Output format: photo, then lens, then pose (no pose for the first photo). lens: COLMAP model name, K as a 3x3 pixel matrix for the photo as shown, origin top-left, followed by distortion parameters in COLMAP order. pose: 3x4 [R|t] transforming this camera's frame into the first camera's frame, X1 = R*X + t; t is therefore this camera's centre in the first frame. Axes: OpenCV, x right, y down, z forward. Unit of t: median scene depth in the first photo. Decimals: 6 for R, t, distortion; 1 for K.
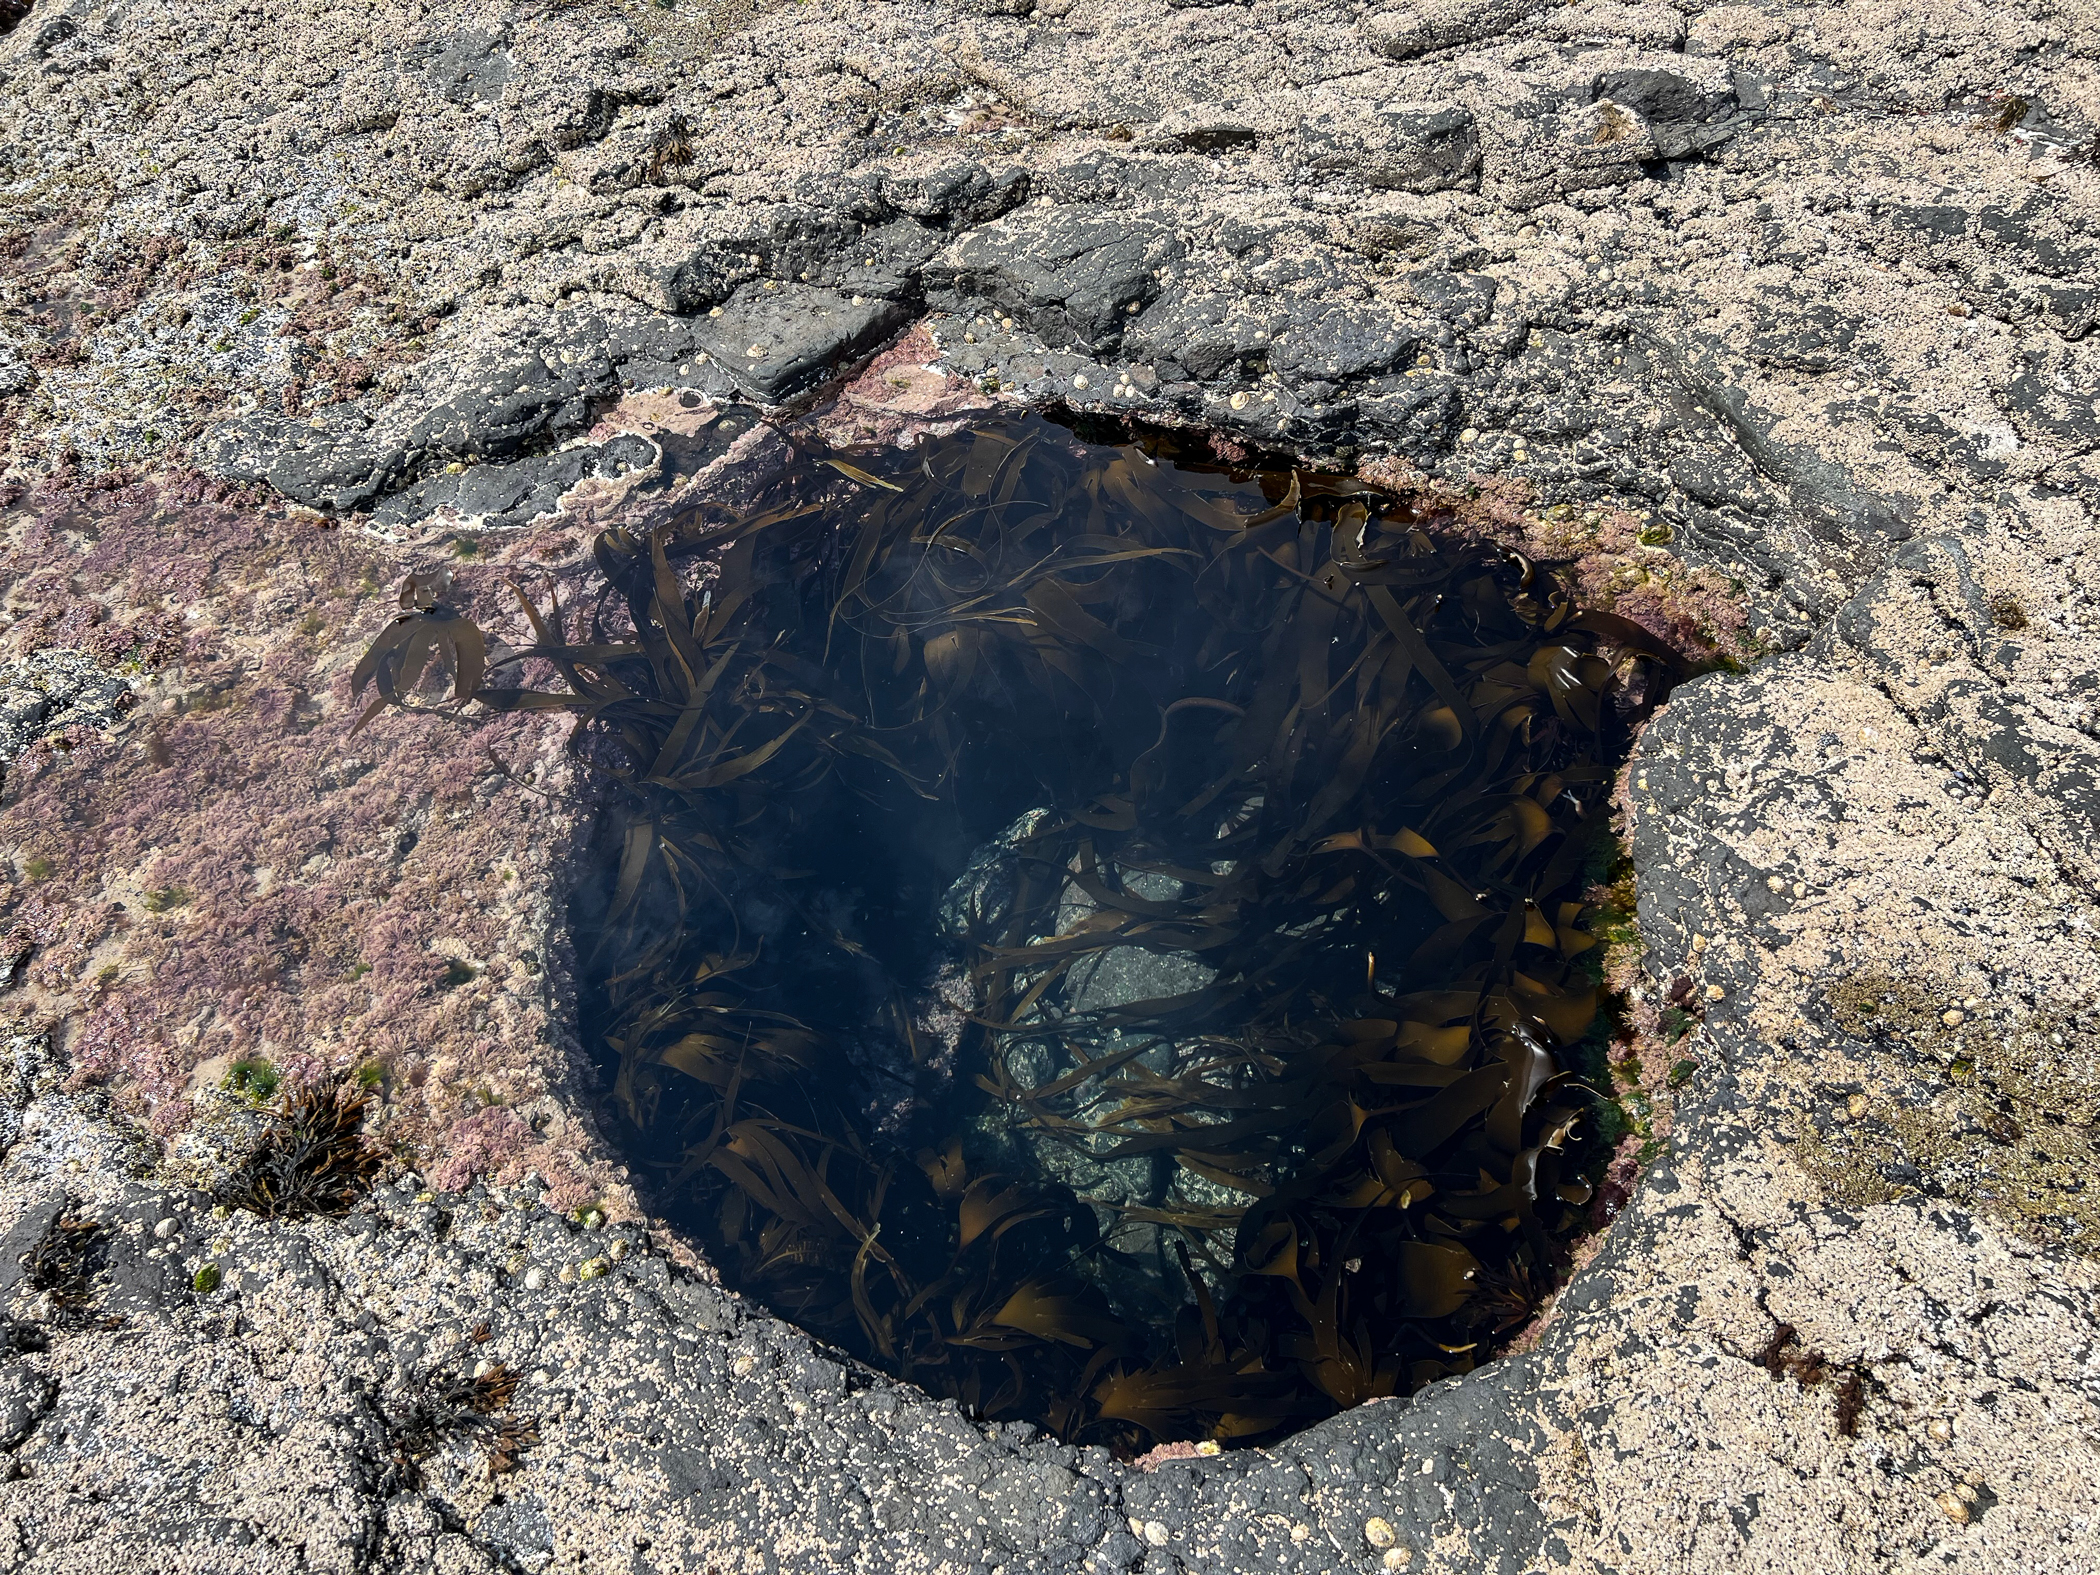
lens RADIAL K [[1583.5, 0, 1050.0], [0, 1583.5, 787.5], [0, 0, 1]] dist [0.050217, -0.057592]
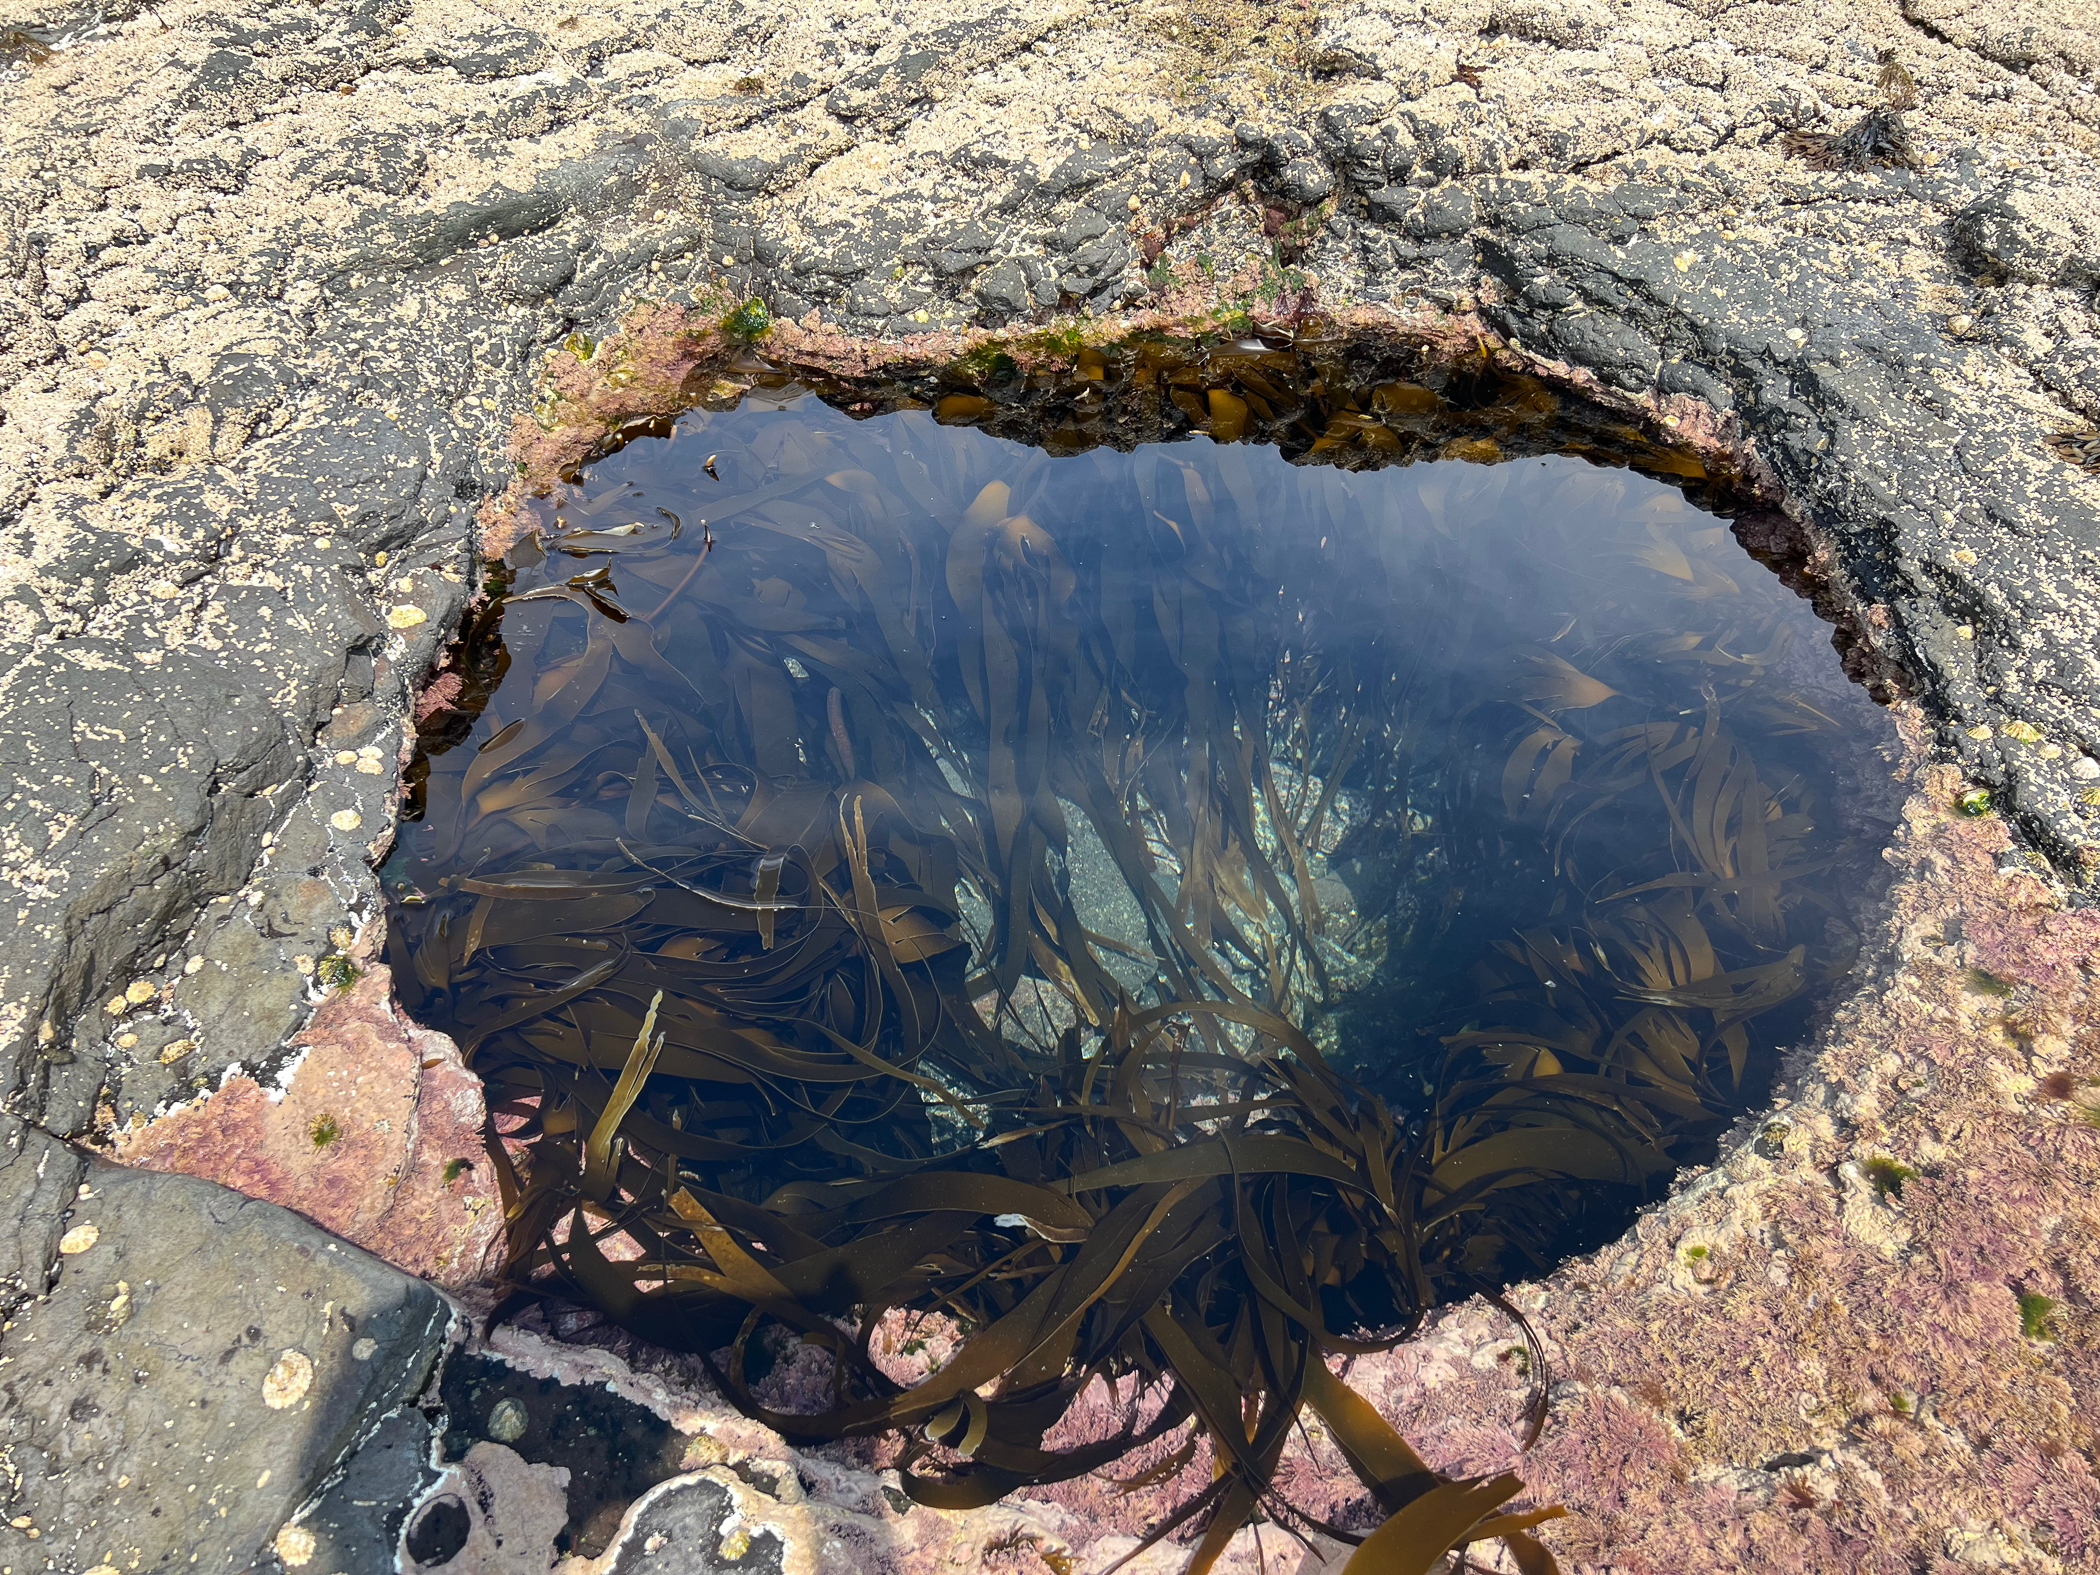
lens RADIAL K [[1583.5, 0, 1050.0], [0, 1583.5, 787.5], [0, 0, 1]] dist [0.050217, -0.057592]
pose [[-0.434997, -0.550041, 0.712904, -0.493056], [0.740744, 0.231536, 0.630626, -0.445255], [-0.511934, 0.802400, 0.306722, 0.734053]]
